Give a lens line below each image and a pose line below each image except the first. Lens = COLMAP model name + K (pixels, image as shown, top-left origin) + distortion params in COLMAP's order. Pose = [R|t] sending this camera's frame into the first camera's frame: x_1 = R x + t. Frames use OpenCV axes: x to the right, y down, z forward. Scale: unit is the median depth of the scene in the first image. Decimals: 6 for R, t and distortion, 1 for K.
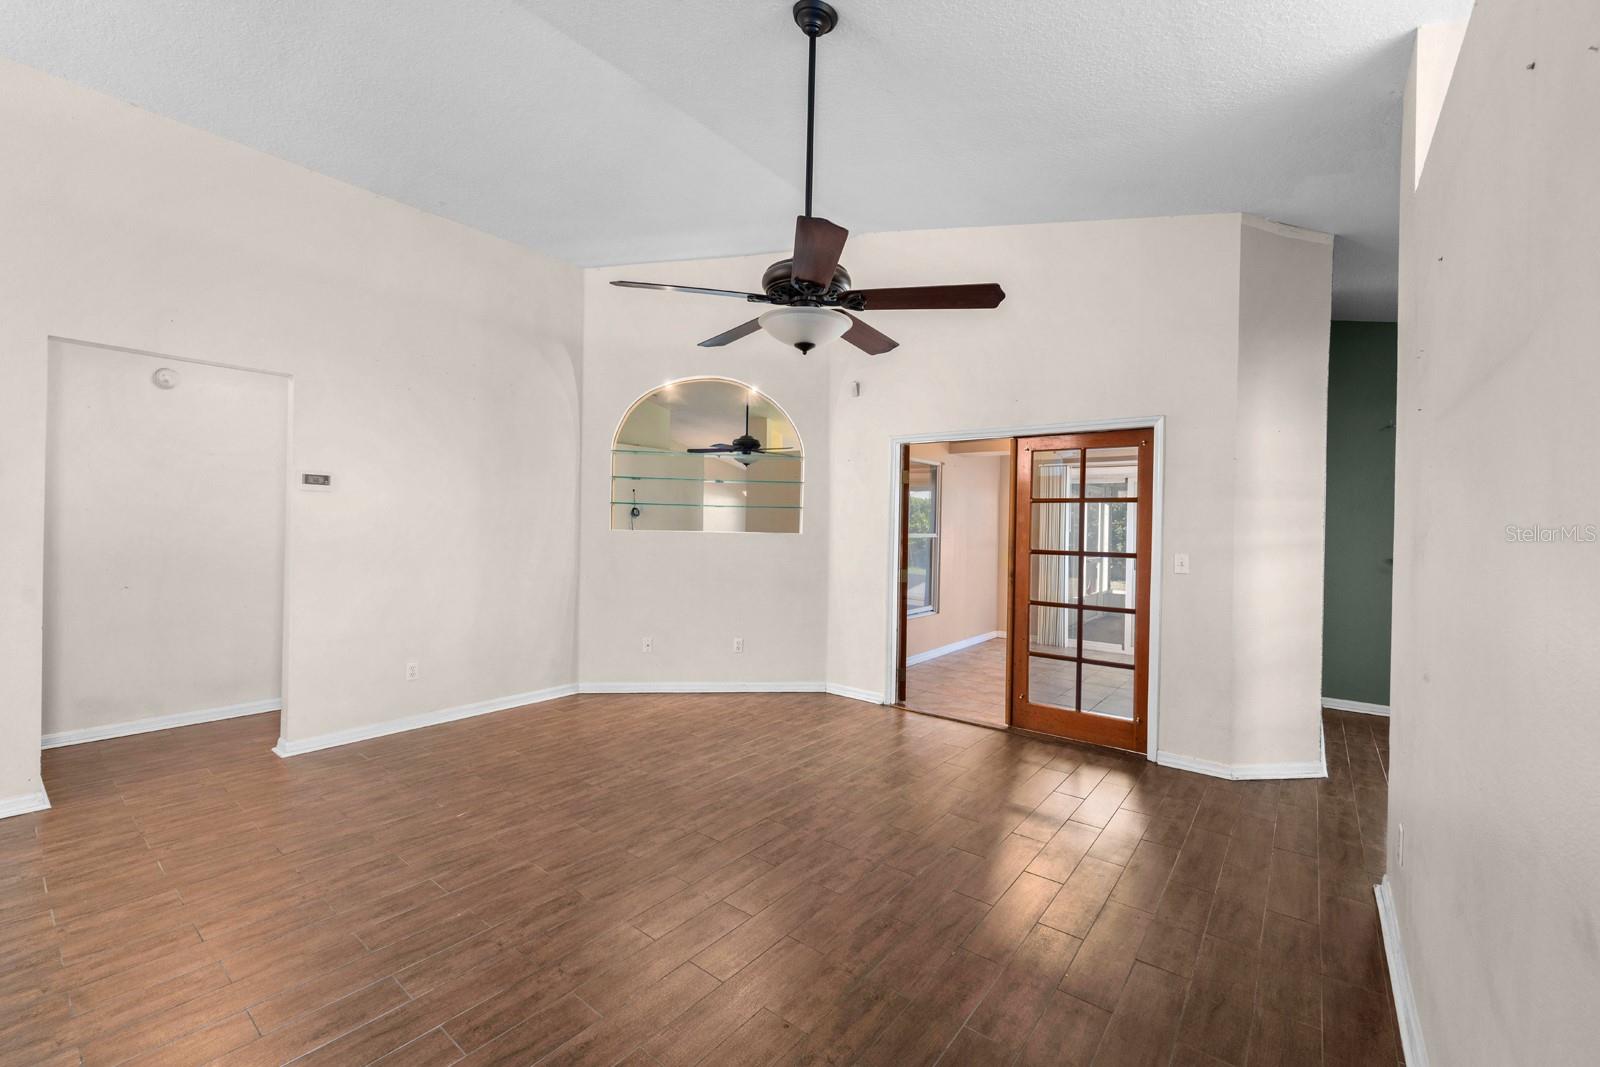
lens RADIAL K [[658.5, 0, 787.7], [0, 658.5, 515.7], [0, 0, 1]] dist [0.000796, -0.000070]
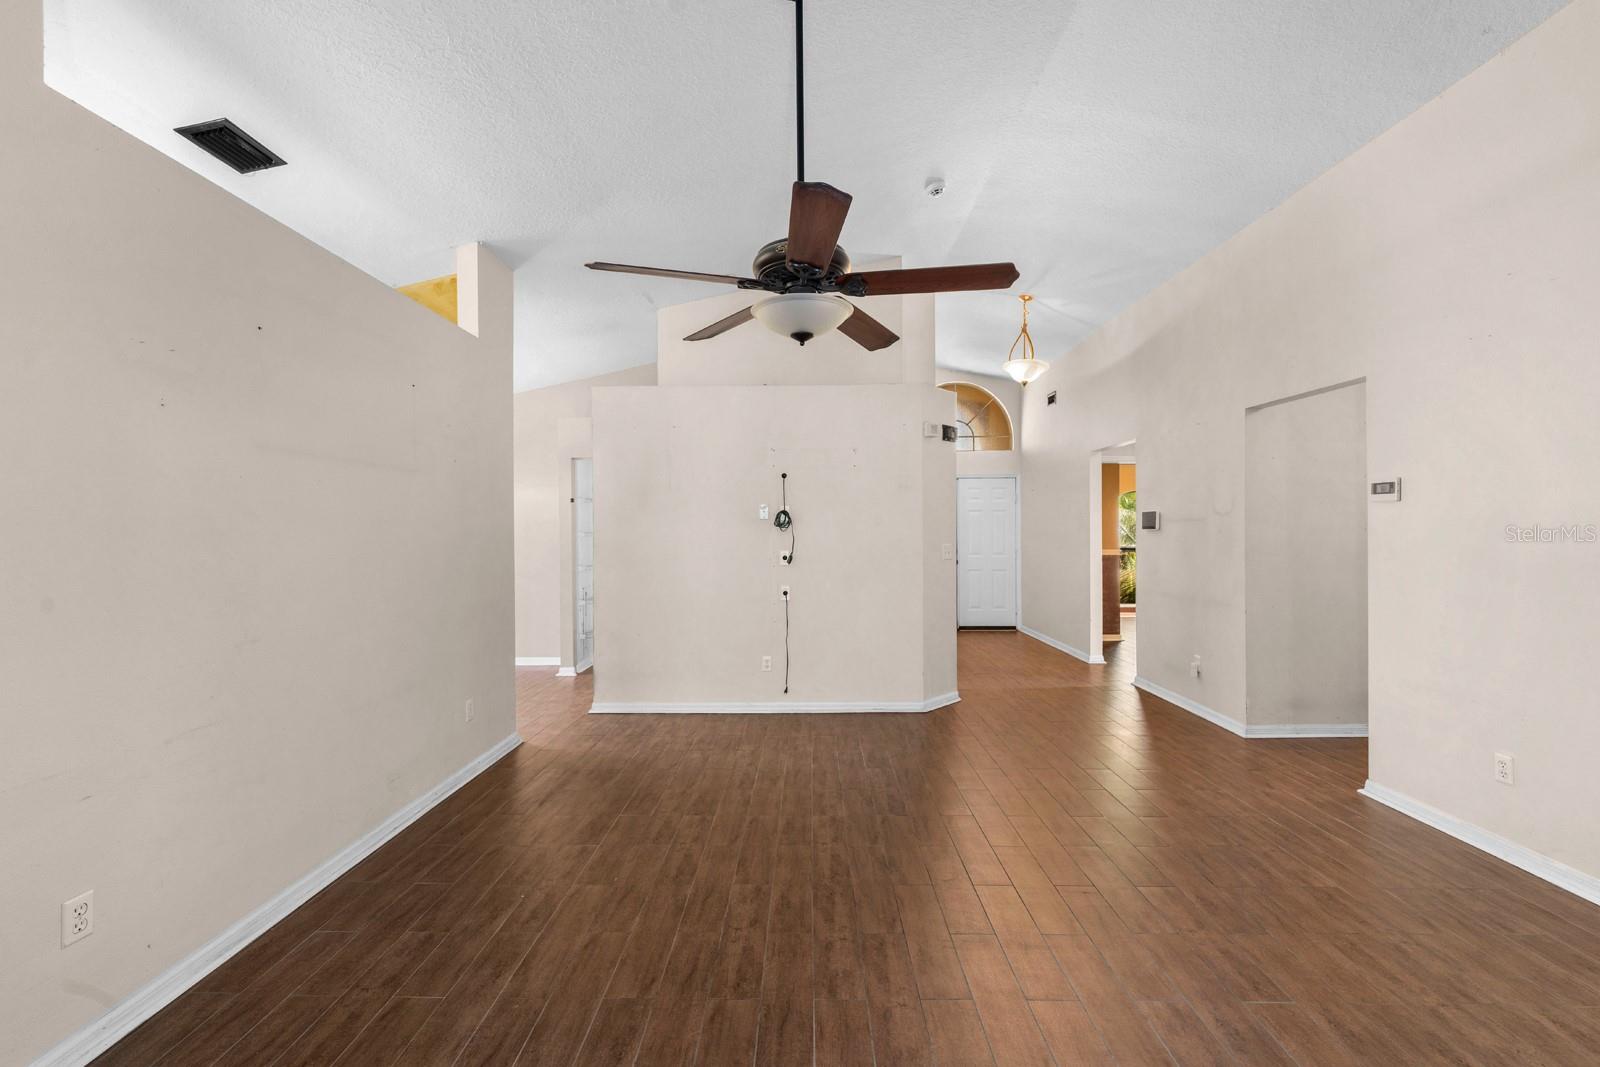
lens RADIAL K [[649.9, 0, 800.6], [0, 649.9, 532.8], [0, 0, 1]] dist [-0.000977, 0.000241]
pose [[-0.786305, -0.016417, -0.617620, 0.402053], [-0.006760, 0.999816, -0.017970, 0.023353], [0.617801, -0.009955, -0.786271, 1.182665]]
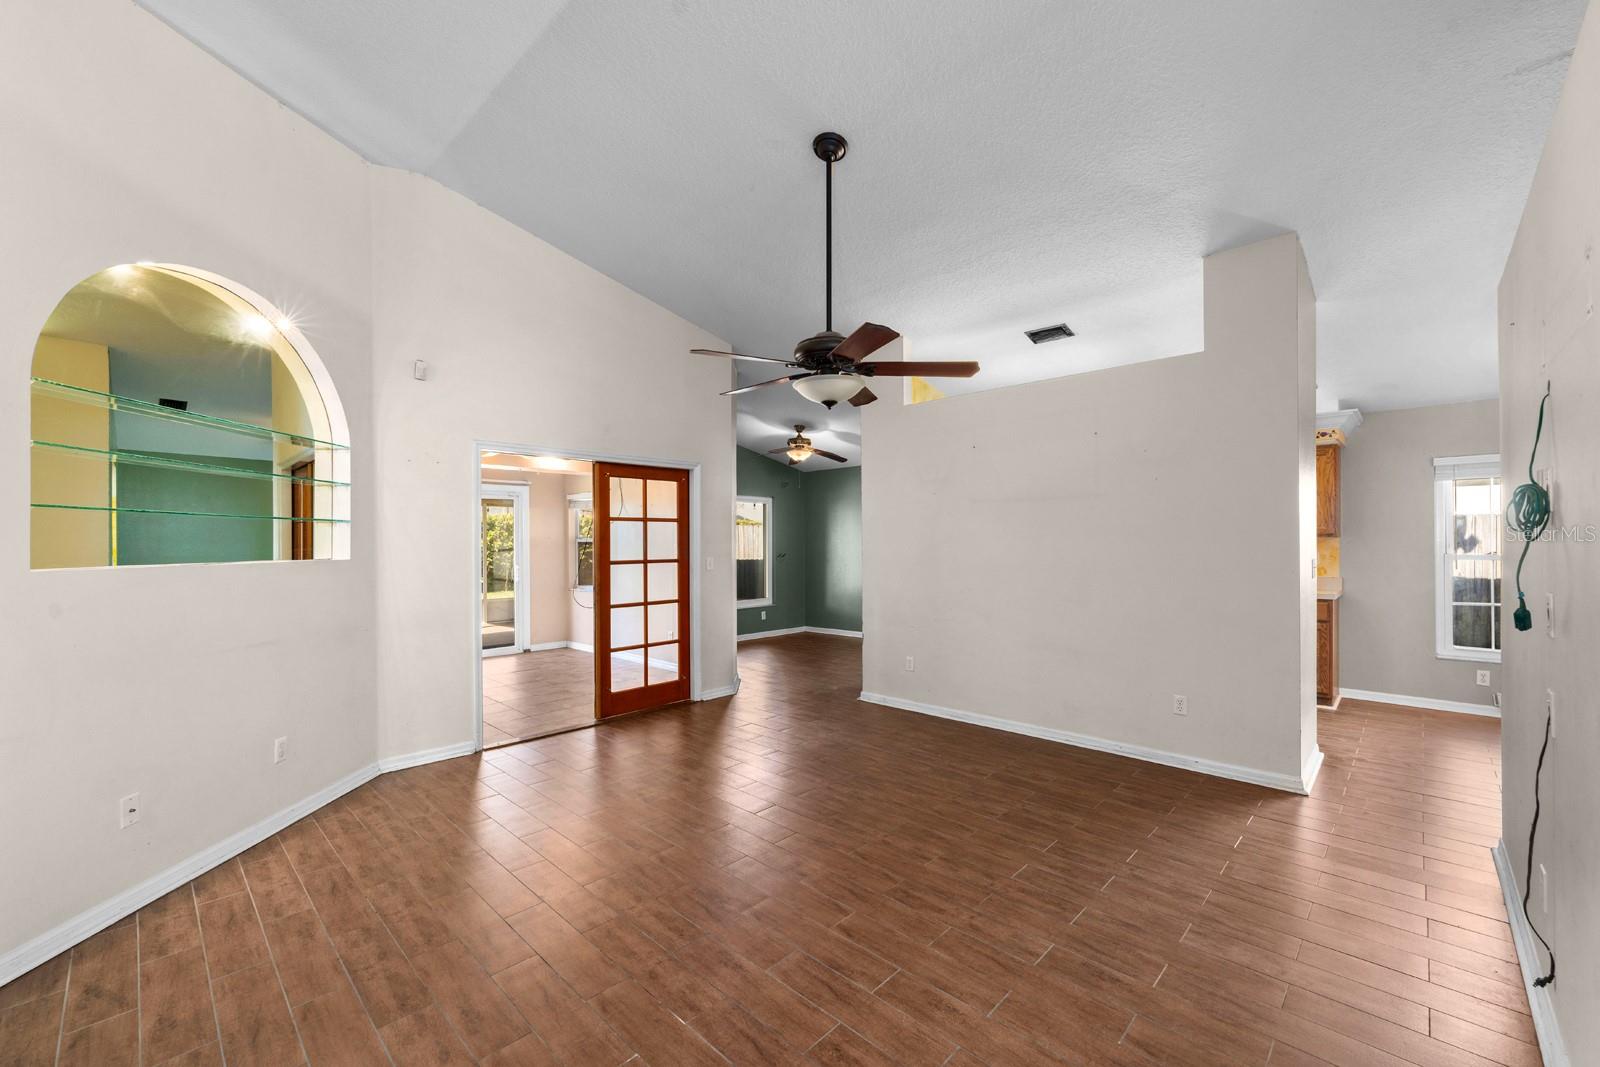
lens RADIAL K [[649.9, 0, 800.6], [0, 649.9, 532.8], [0, 0, 1]] dist [-0.000977, 0.000241]
pose [[0.090796, -0.009651, 0.995823, -0.857400], [-0.002137, 0.999949, 0.009886, -0.011432], [-0.995867, -0.003025, 0.090771, 0.652703]]
